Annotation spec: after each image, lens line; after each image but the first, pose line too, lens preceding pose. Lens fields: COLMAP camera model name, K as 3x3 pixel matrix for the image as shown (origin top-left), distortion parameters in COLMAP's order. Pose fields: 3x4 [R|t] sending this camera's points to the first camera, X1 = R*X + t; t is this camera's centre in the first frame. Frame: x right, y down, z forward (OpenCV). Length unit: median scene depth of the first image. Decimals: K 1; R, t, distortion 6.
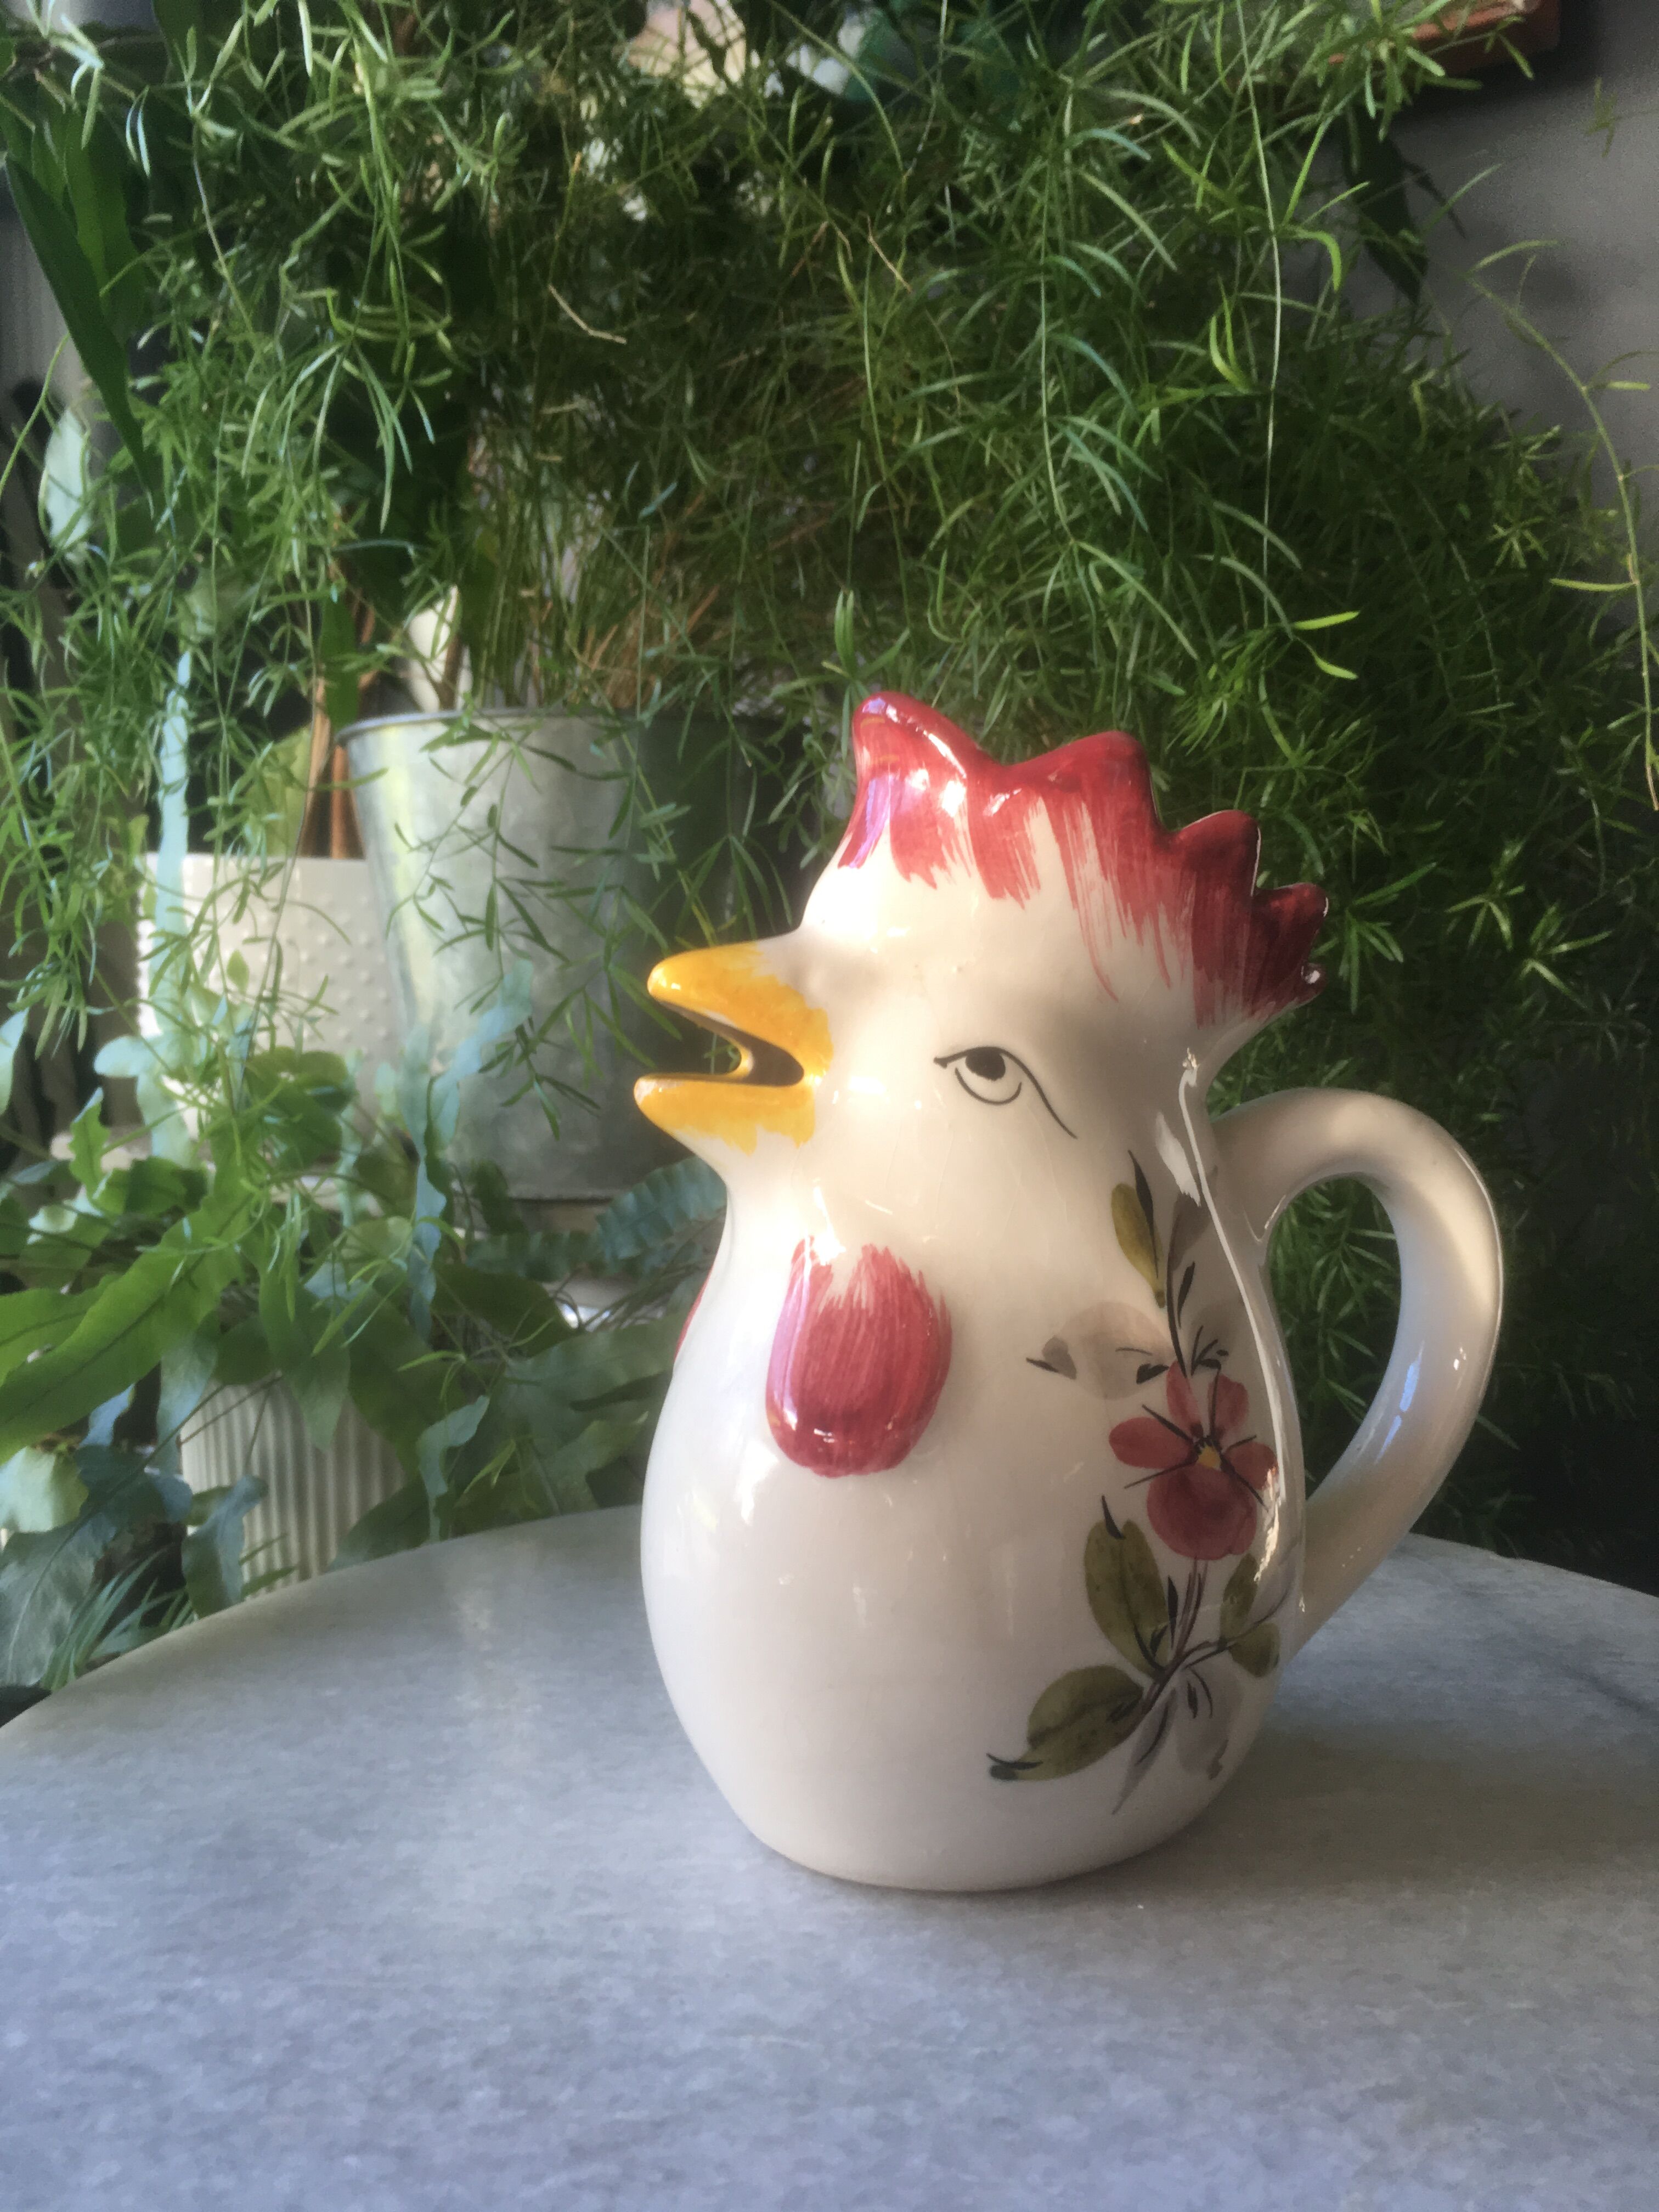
lens RADIAL K [[1901.7, 0, 810.6], [0, 1901.7, 1092.9], [0, 0, 1]] dist [0.058258, -0.112367]
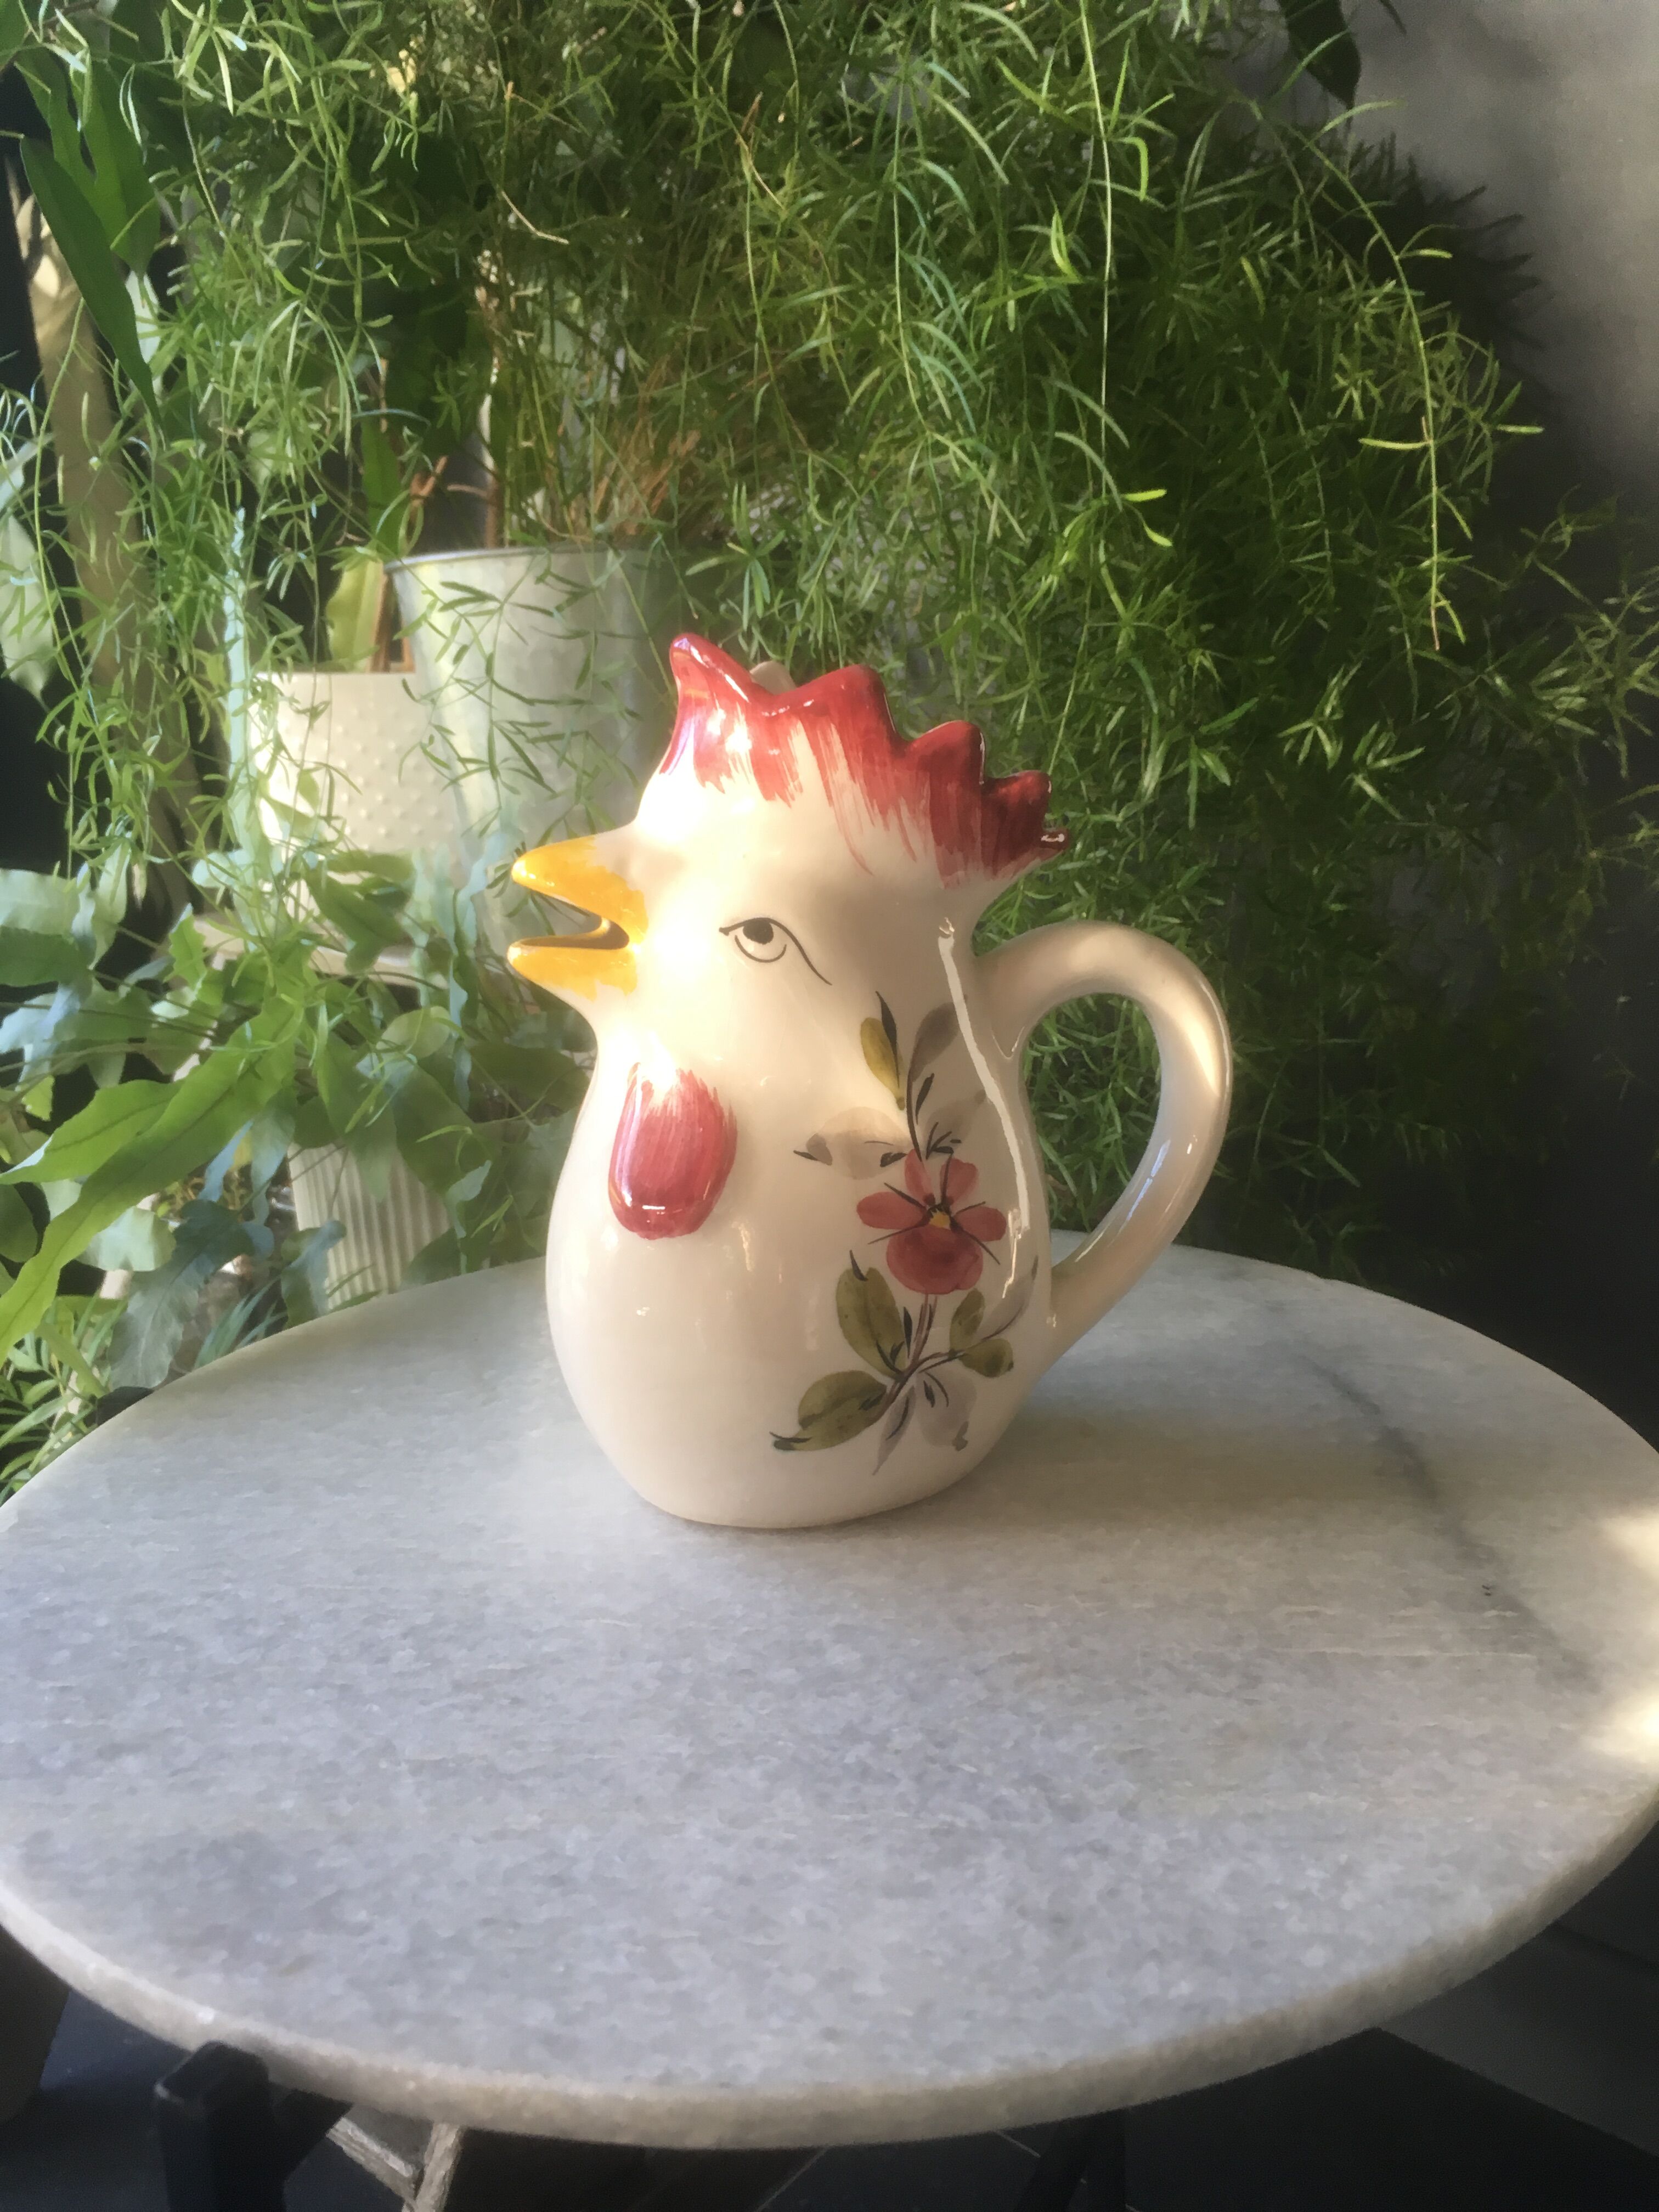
lens RADIAL K [[1901.7, 0, 819.0], [0, 1901.7, 1094.2], [0, 0, 1]] dist [0.058258, -0.112367]
pose [[0.995630, -0.017938, -0.091651, 0.171805], [0.031544, 0.988298, 0.149241, -0.067820], [0.087902, -0.151480, 0.984544, -0.213310]]
